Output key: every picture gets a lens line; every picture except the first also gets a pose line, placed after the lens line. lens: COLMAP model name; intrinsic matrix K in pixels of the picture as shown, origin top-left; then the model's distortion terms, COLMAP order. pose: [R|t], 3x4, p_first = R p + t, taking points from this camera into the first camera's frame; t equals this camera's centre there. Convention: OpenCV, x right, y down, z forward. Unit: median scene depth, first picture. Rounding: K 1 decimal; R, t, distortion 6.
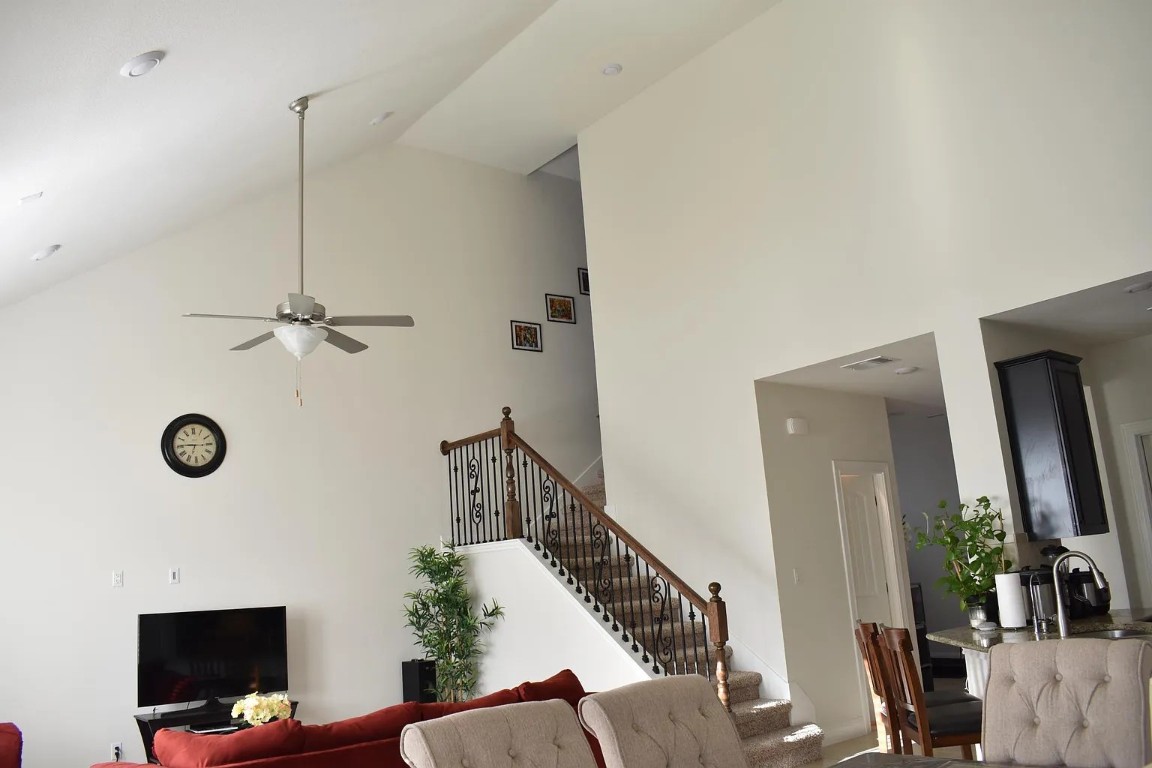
lens RADIAL K [[900.5, 0, 568.3], [0, 900.5, 382.9], [0, 0, 1]] dist [-0.092393, 0.015664]
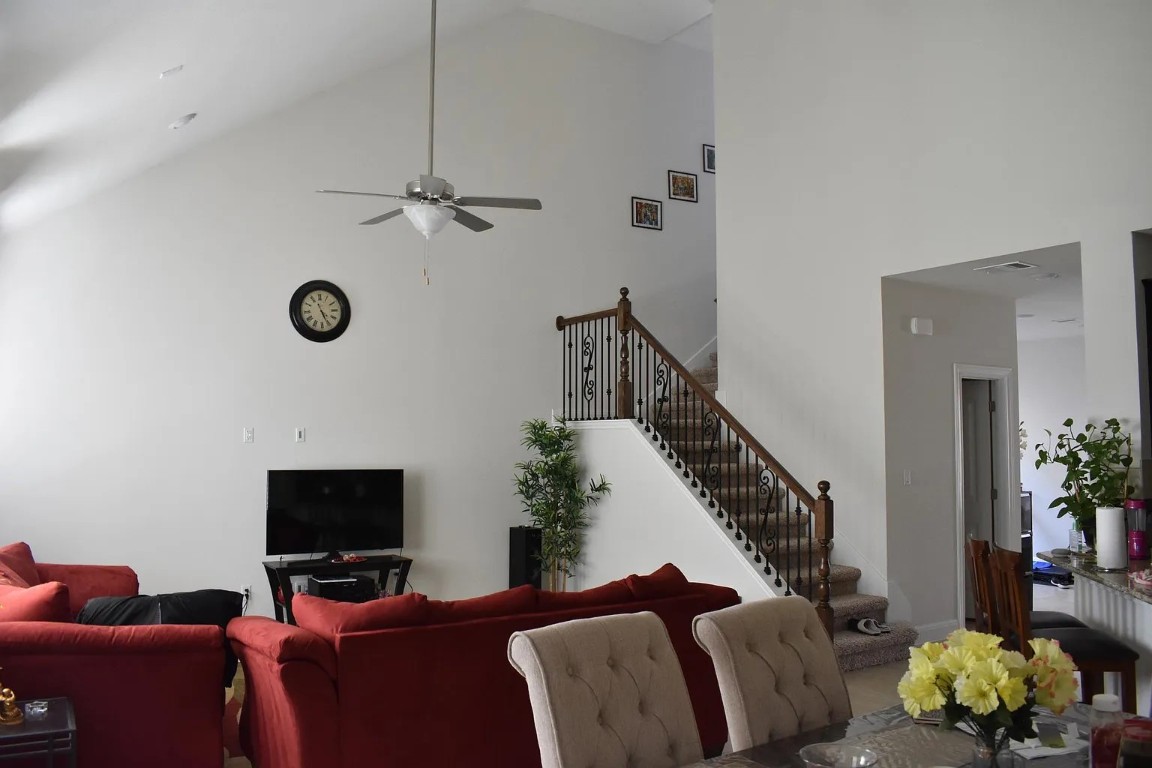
lens RADIAL K [[900.5, 0, 571.5], [0, 900.5, 380.7], [0, 0, 1]] dist [-0.092393, 0.015664]
pose [[0.992066, 0.064953, -0.107638, -0.014434], [-0.048199, 0.987277, 0.151528, -0.021401], [0.116110, -0.145138, 0.982575, -0.001706]]
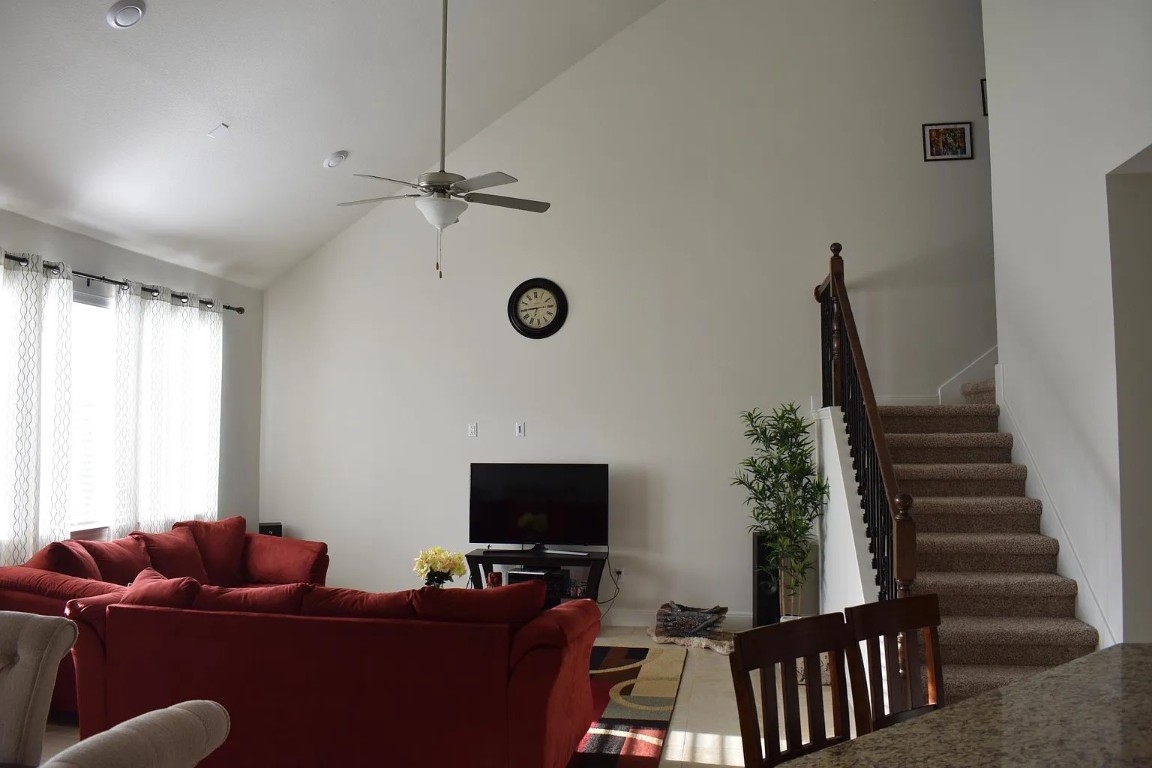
lens RADIAL K [[900.5, 0, 572.1], [0, 900.5, 373.7], [0, 0, 1]] dist [-0.092393, 0.015664]
pose [[0.663642, 0.020576, -0.747767, 0.414096], [0.114236, 0.985109, 0.128491, 0.014085], [0.739276, -0.170694, 0.651409, 0.318545]]
